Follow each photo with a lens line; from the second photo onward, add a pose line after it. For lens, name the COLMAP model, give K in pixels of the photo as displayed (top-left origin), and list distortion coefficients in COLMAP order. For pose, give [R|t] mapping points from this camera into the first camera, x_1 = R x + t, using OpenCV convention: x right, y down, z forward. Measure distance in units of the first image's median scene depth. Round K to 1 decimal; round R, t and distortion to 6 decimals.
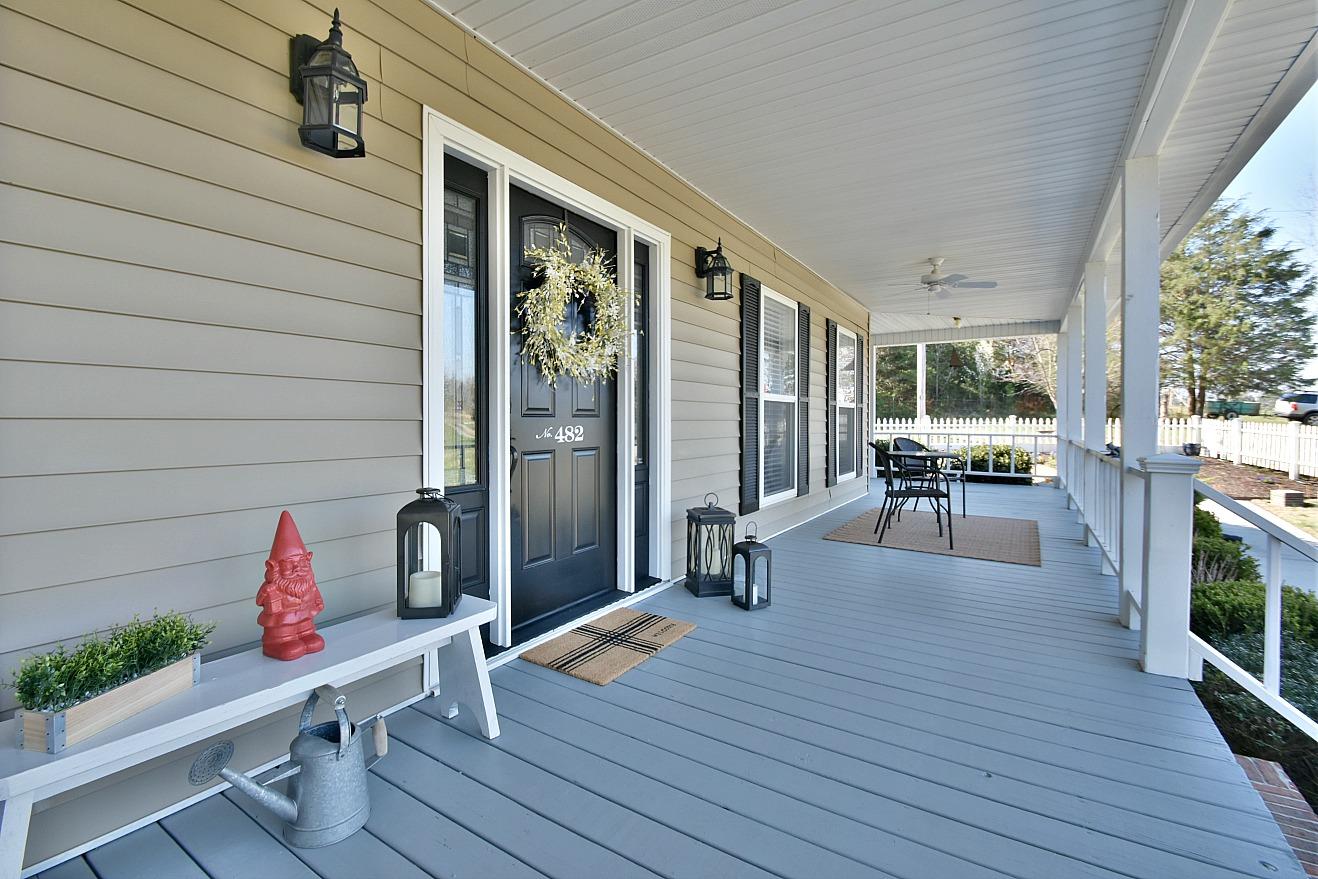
lens RADIAL K [[585.5, 0, 659.0], [0, 585.5, 439.5], [0, 0, 1]] dist [-0.033789, -0.000249]
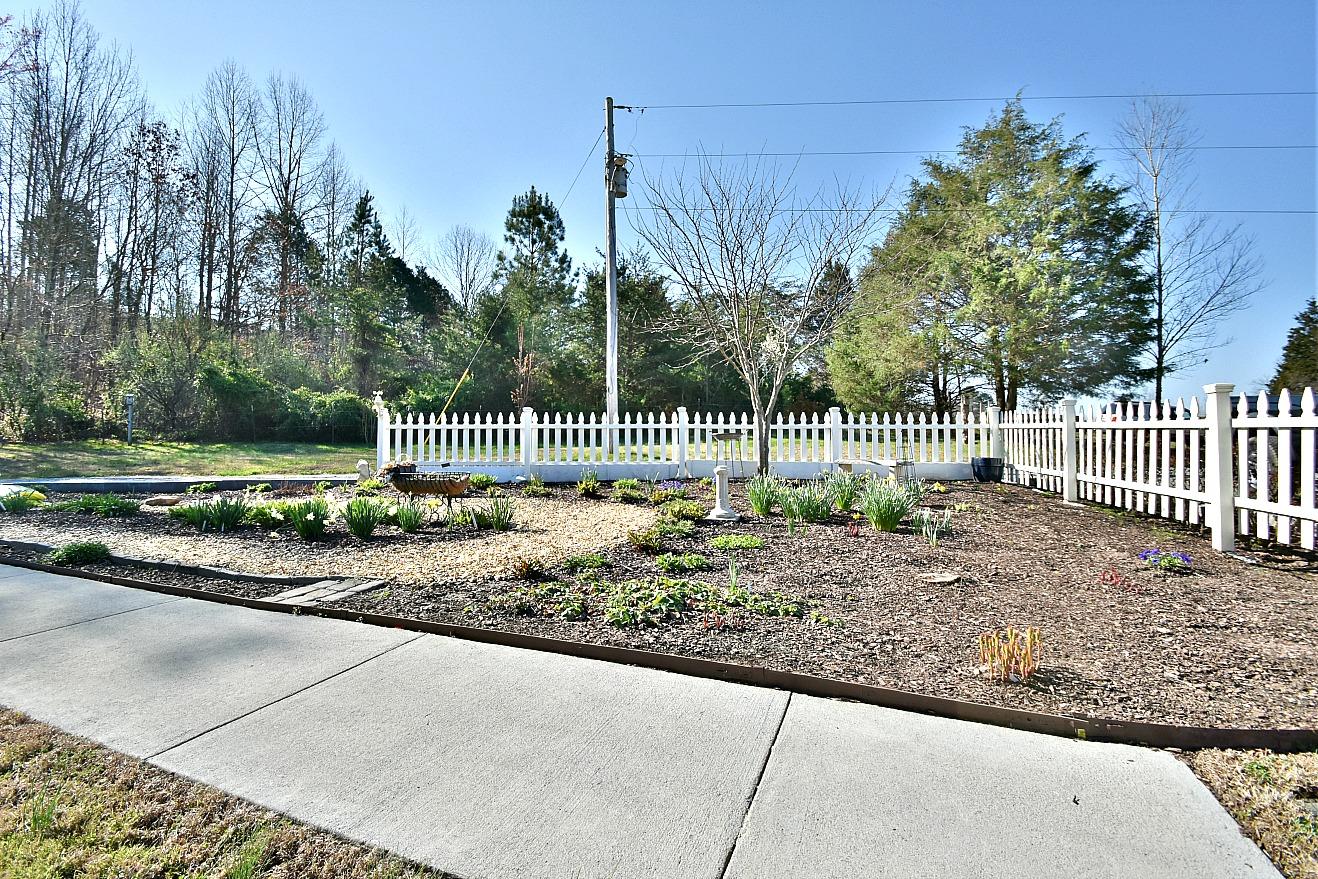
lens RADIAL K [[585.5, 0, 659.0], [0, 585.5, 439.5], [0, 0, 1]] dist [-0.033789, -0.000249]
pose [[0.979710, 0.006237, 0.200324, 0.421555], [0.003144, 0.998915, -0.046474, 0.010628], [-0.200397, 0.046161, 0.978627, 0.424688]]
